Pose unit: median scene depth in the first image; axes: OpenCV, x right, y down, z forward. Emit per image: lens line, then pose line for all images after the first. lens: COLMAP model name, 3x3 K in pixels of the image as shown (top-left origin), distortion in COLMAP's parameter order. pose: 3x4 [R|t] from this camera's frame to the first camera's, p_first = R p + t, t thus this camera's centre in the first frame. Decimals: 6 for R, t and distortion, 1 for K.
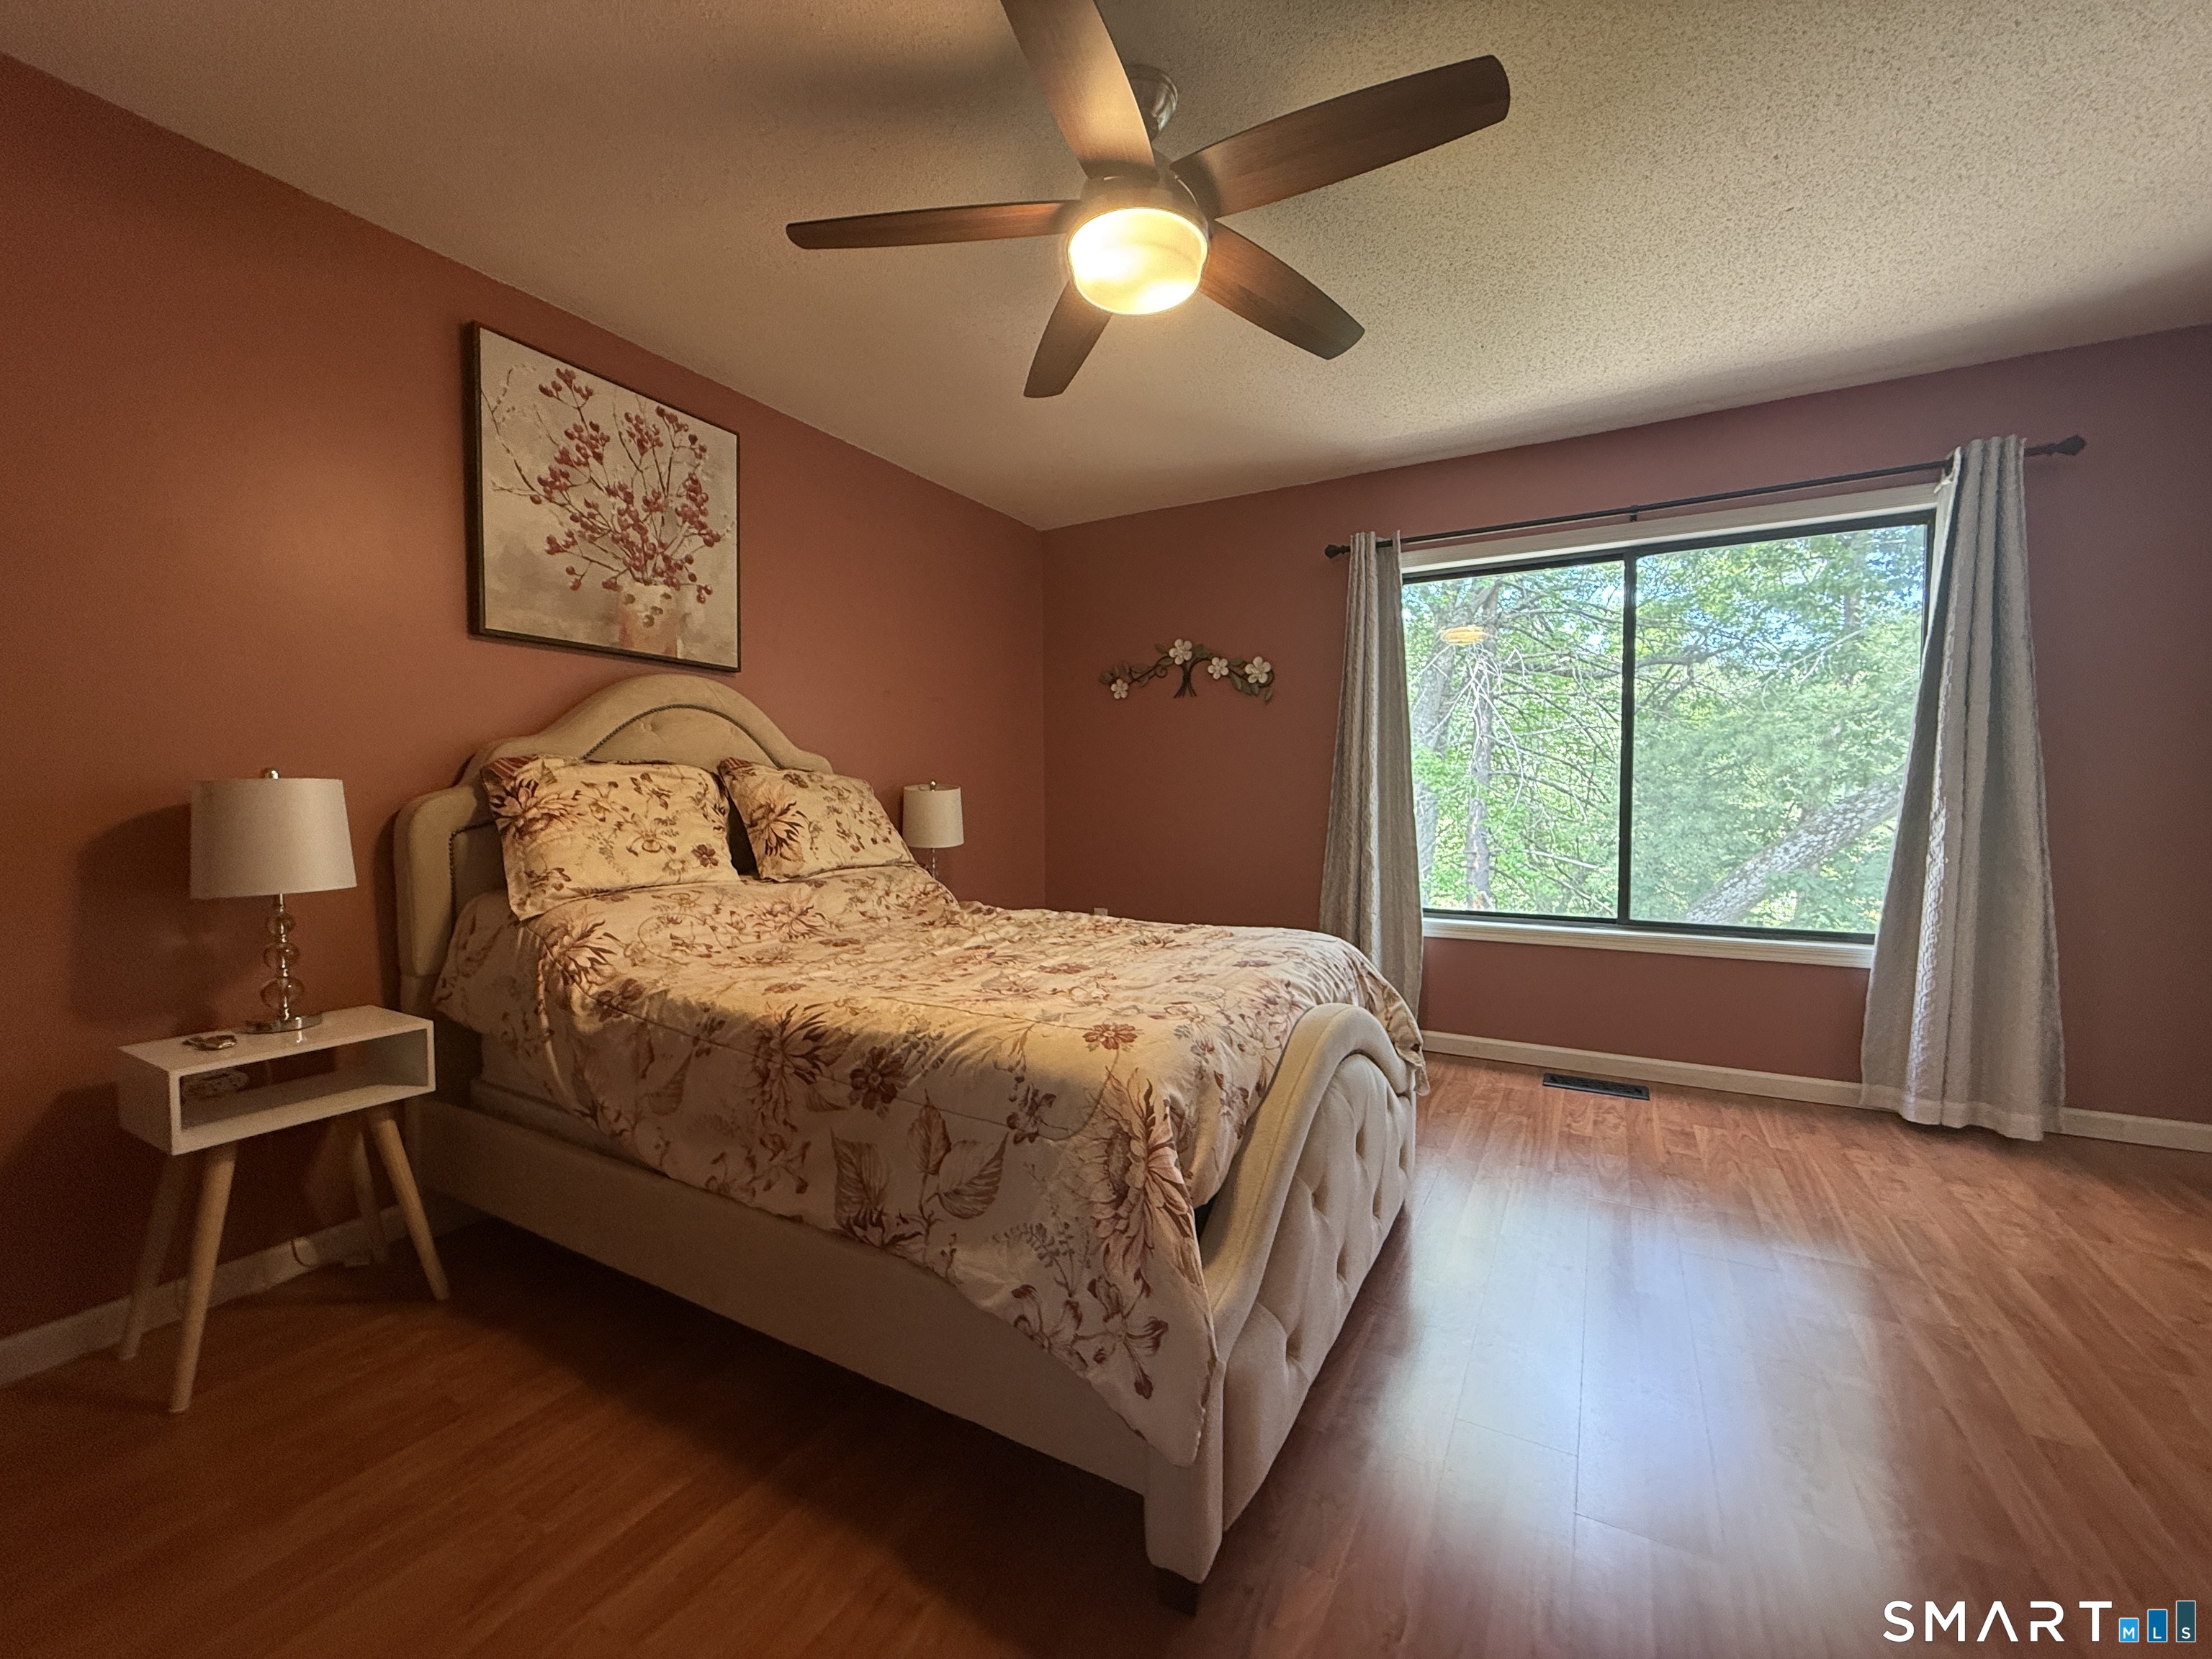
lens RADIAL K [[880.6, 0, 1122.7], [0, 880.6, 840.9], [0, 0, 1]] dist [-0.002636, 0.000515]
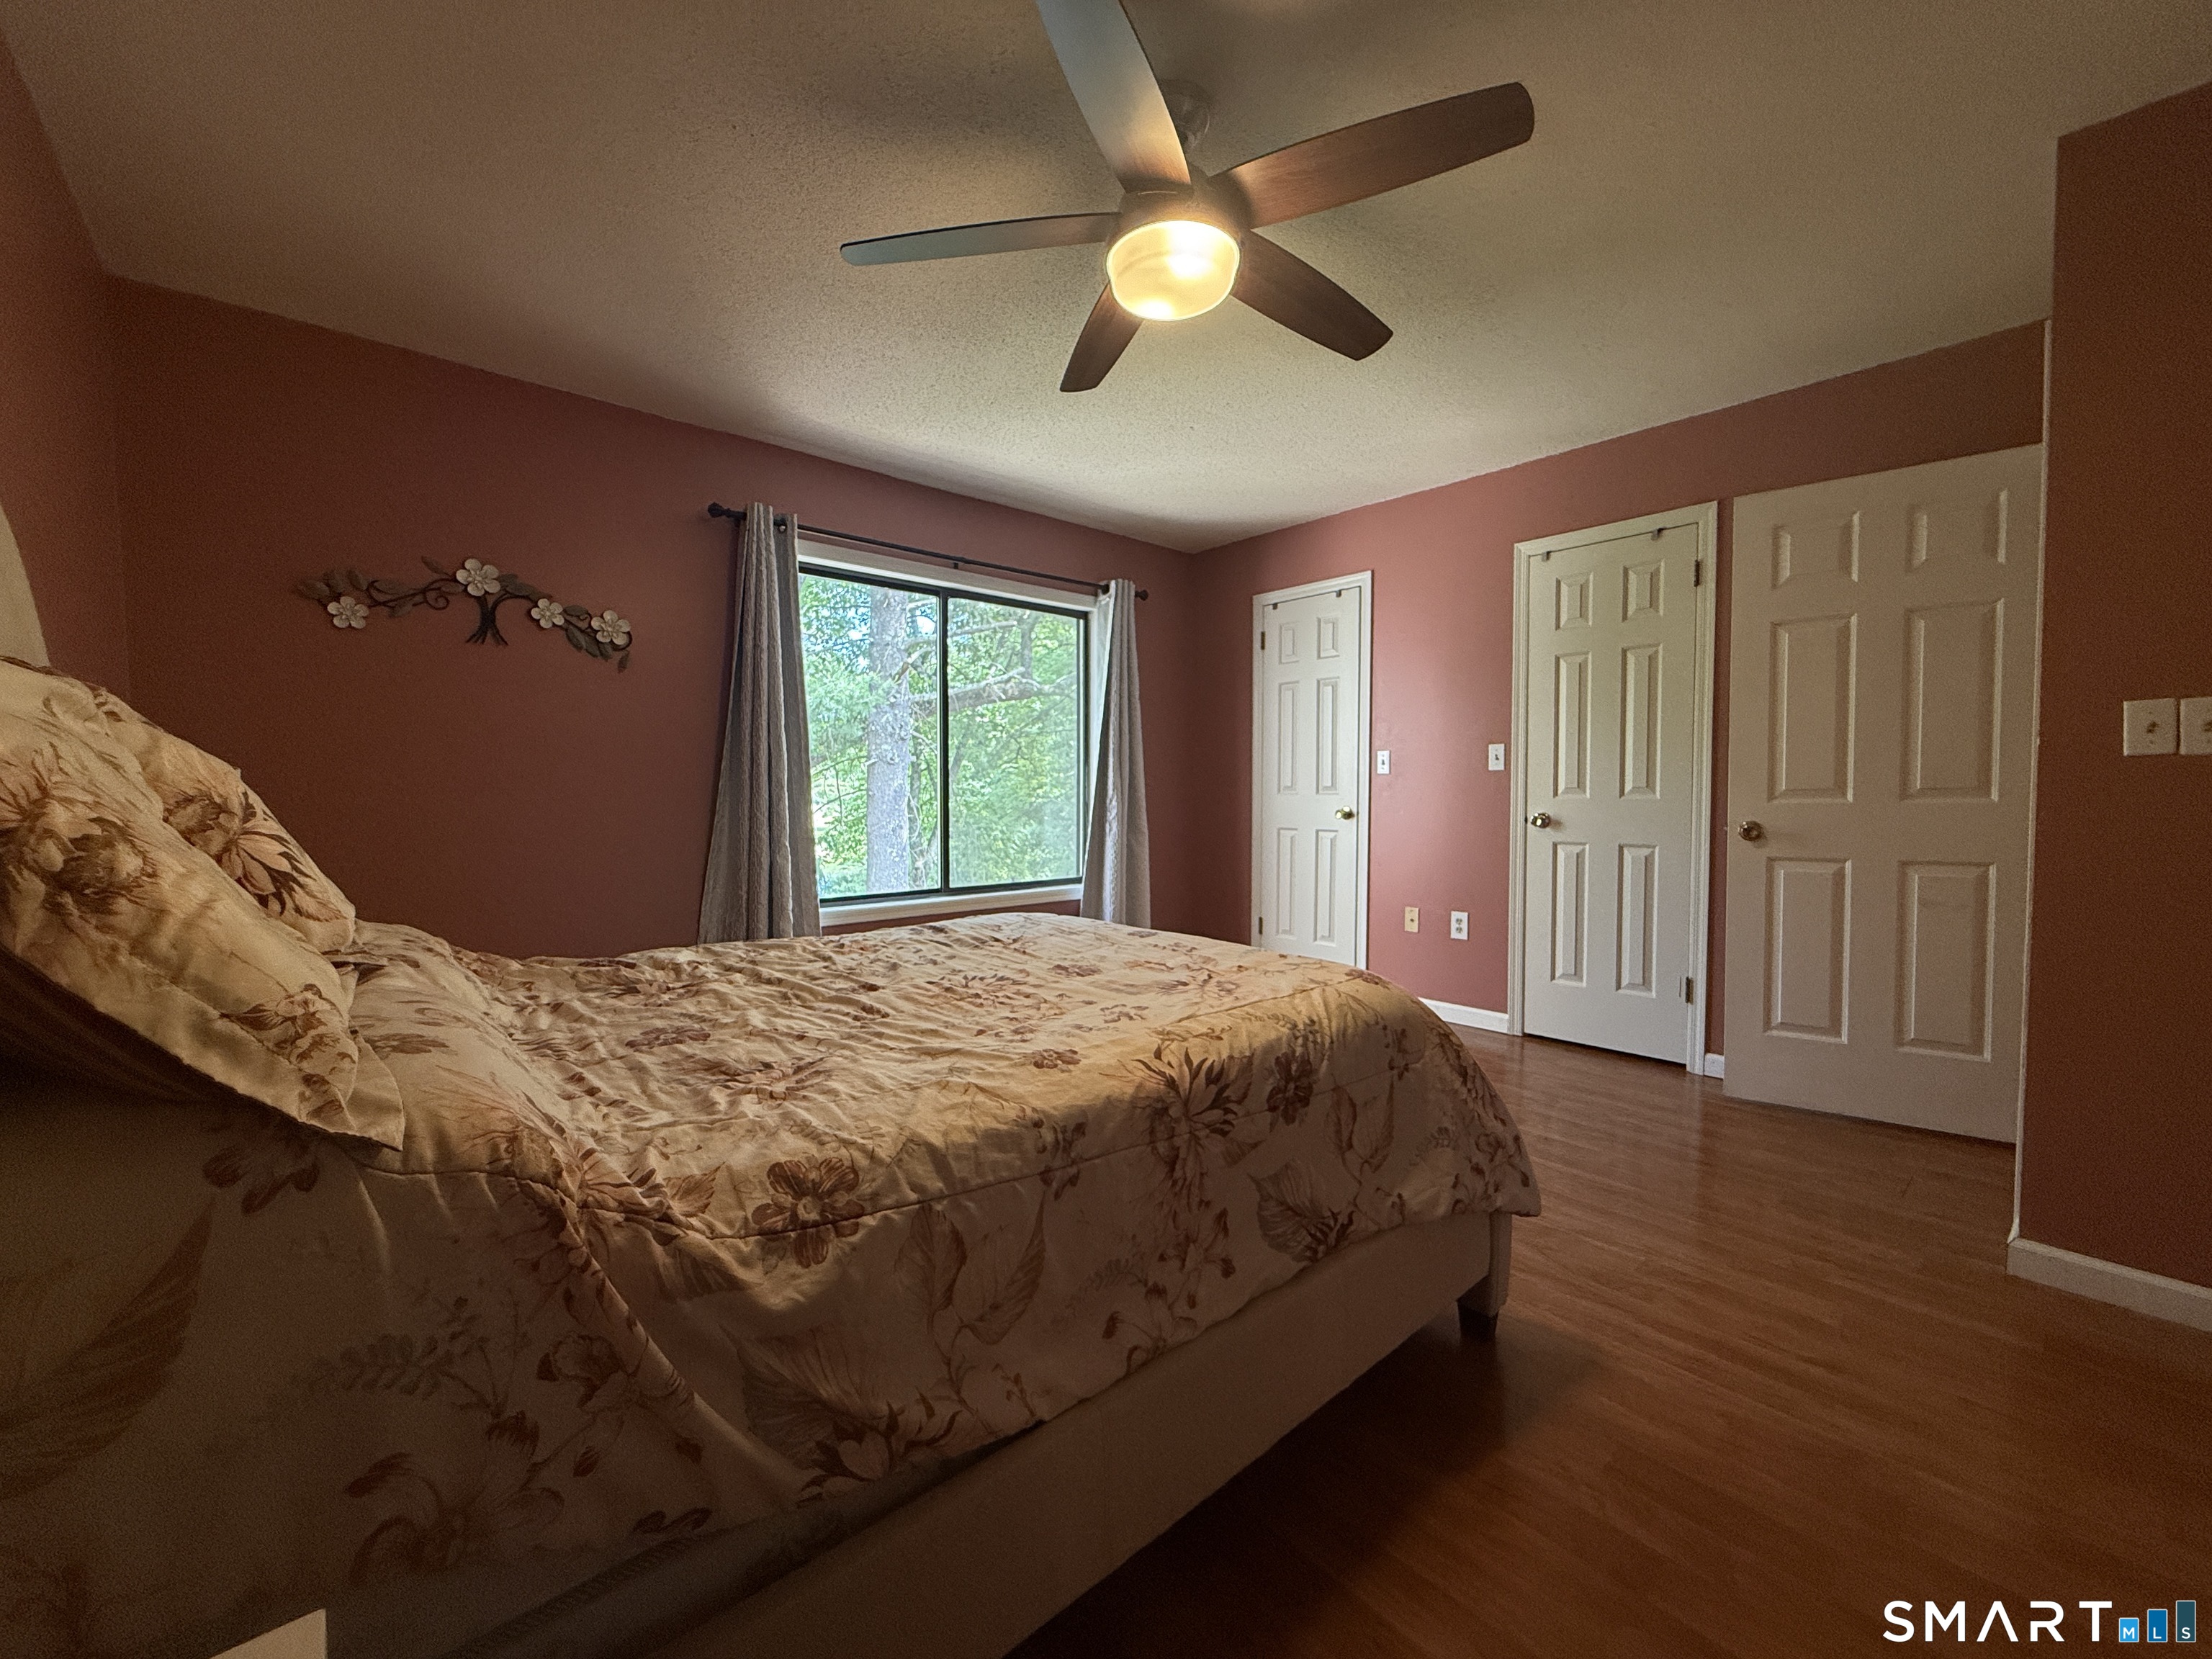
lens RADIAL K [[880.6, 0, 1113.4], [0, 880.6, 814.1], [0, 0, 1]] dist [-0.002636, 0.000515]
pose [[0.334348, -0.023794, 0.942149, -0.566475], [0.045864, 0.998908, 0.008951, -0.015798], [-0.941333, 0.040218, 0.335074, 0.401820]]
